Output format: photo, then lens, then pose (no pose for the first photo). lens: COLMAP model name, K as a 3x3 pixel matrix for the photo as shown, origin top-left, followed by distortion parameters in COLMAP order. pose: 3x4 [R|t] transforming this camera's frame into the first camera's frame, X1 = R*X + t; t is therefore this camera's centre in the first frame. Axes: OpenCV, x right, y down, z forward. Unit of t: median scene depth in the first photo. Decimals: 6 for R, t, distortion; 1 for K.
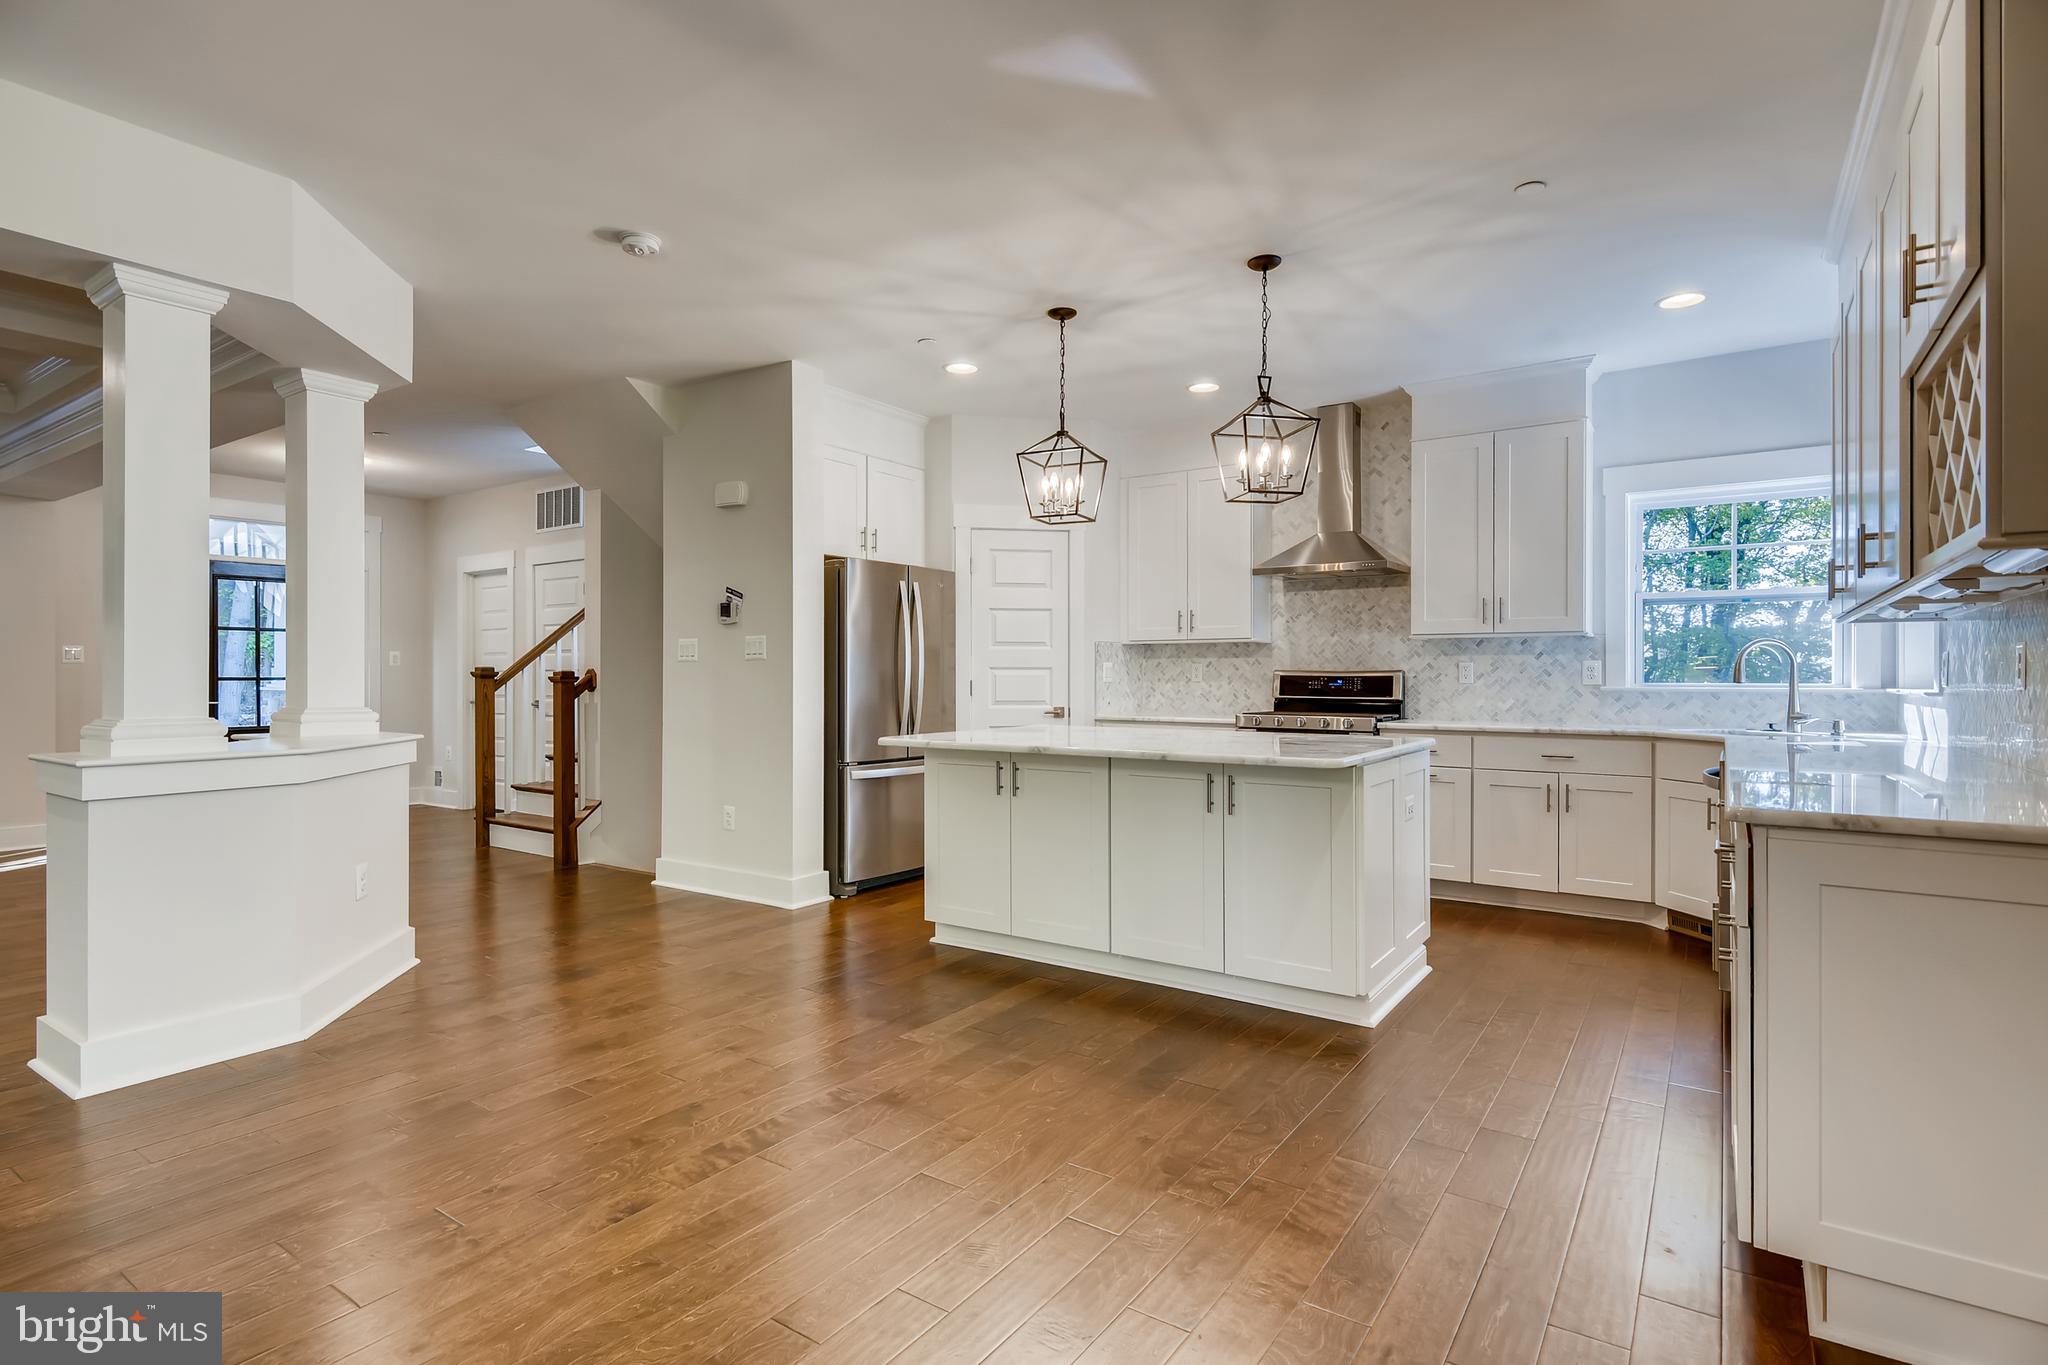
lens RADIAL K [[1020.9, 0, 1018.4], [0, 1020.9, 671.4], [0, 0, 1]] dist [0.017875, -0.002150]
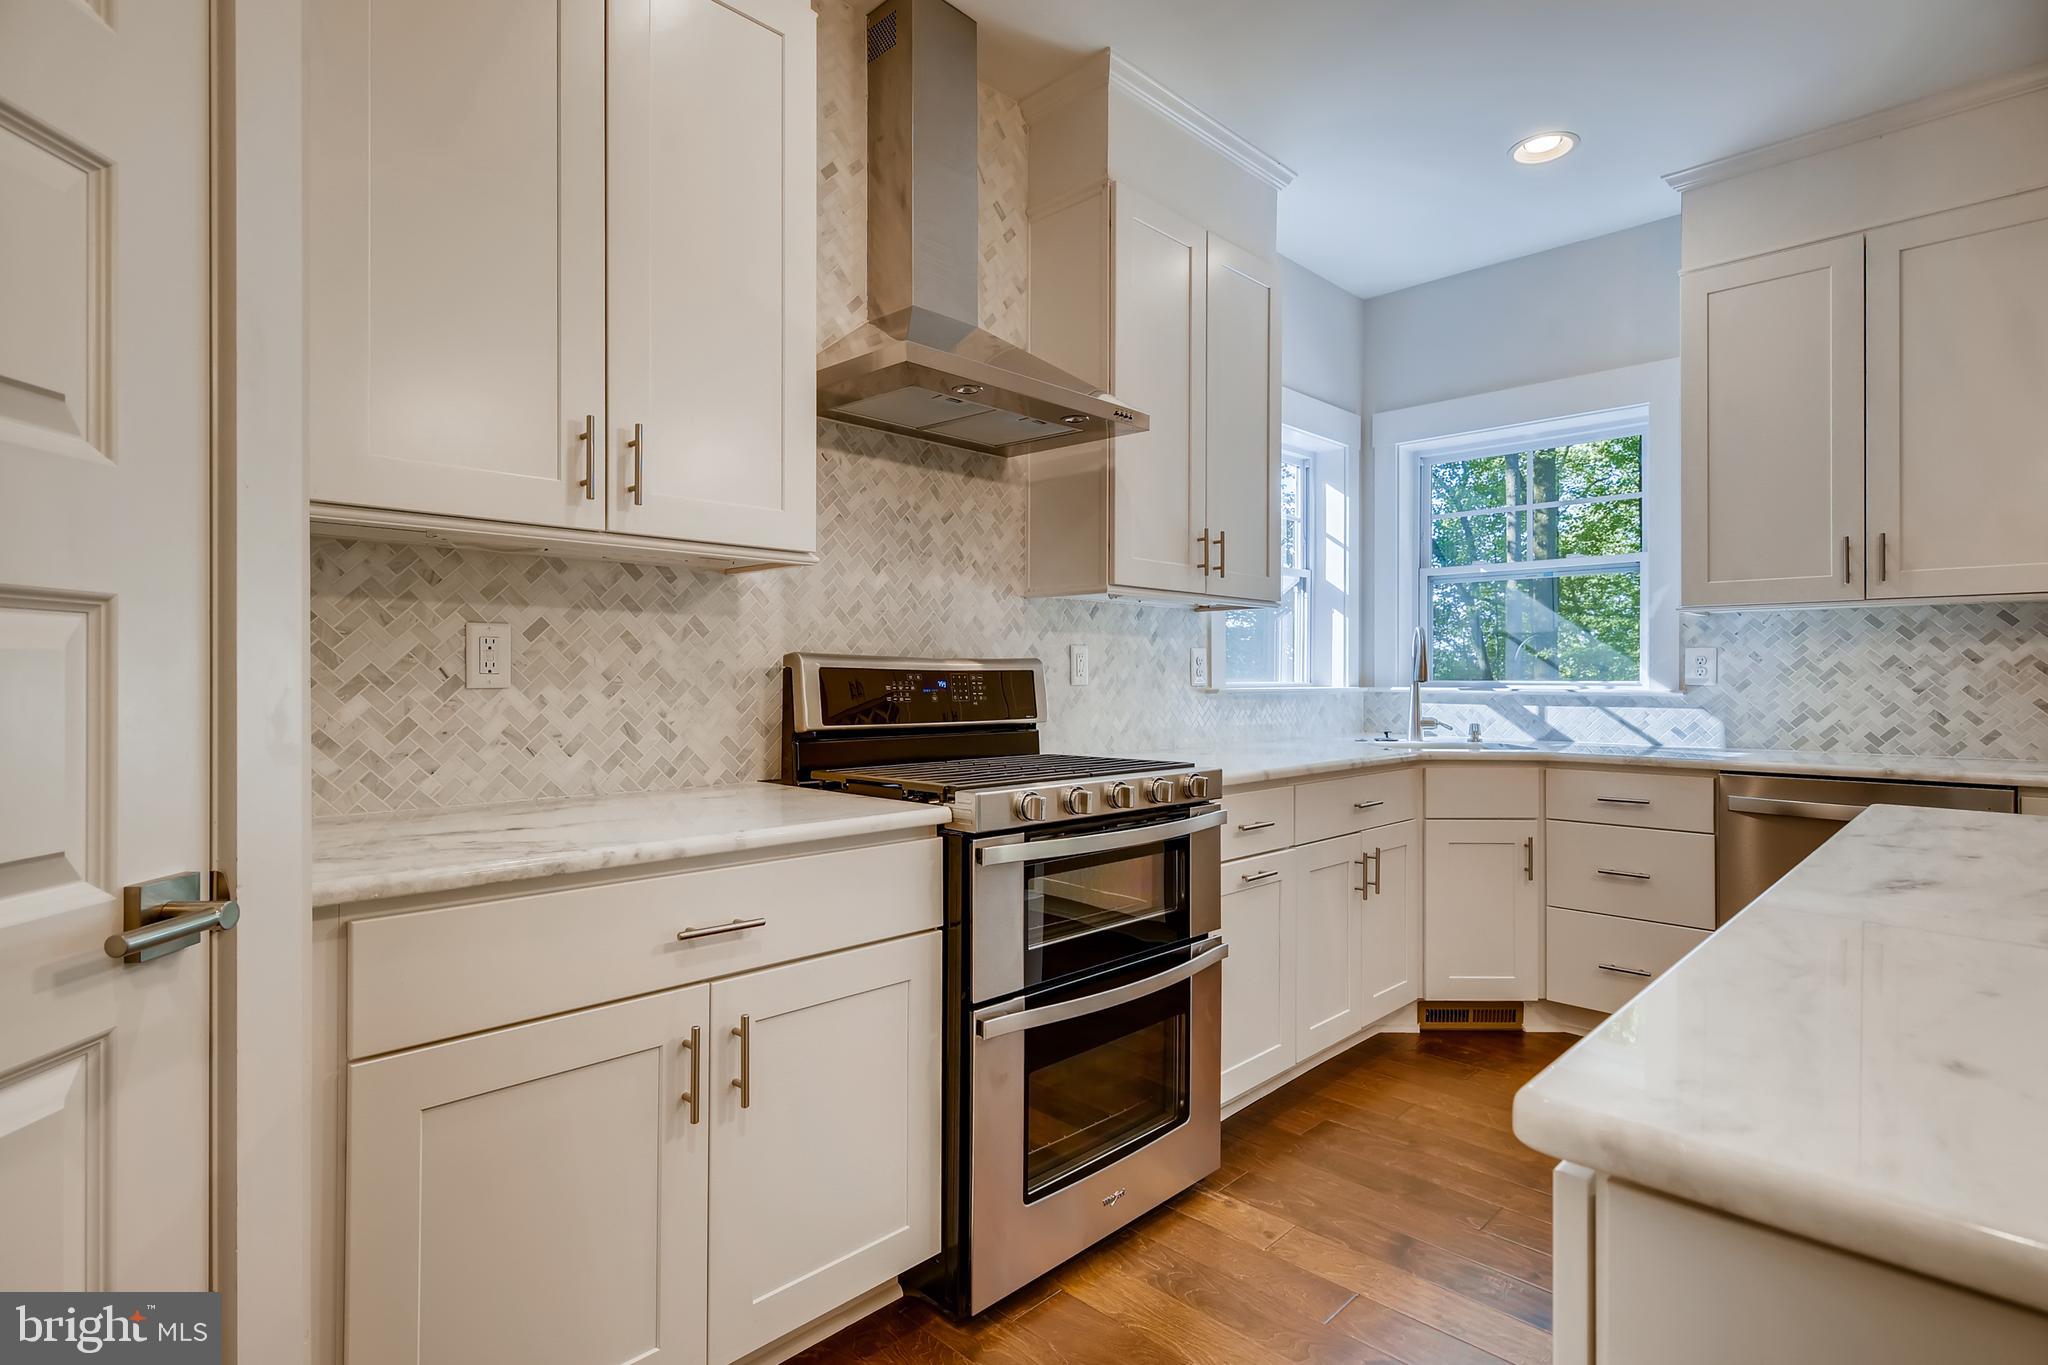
lens RADIAL K [[1020.9, 0, 1013.7], [0, 1020.9, 669.8], [0, 0, 1]] dist [0.017875, -0.002150]
pose [[0.153732, 0.006809, 0.988089, -0.086991], [-0.005521, 0.999967, -0.006032, 0.006500], [-0.988097, -0.004528, 0.153765, 0.898701]]
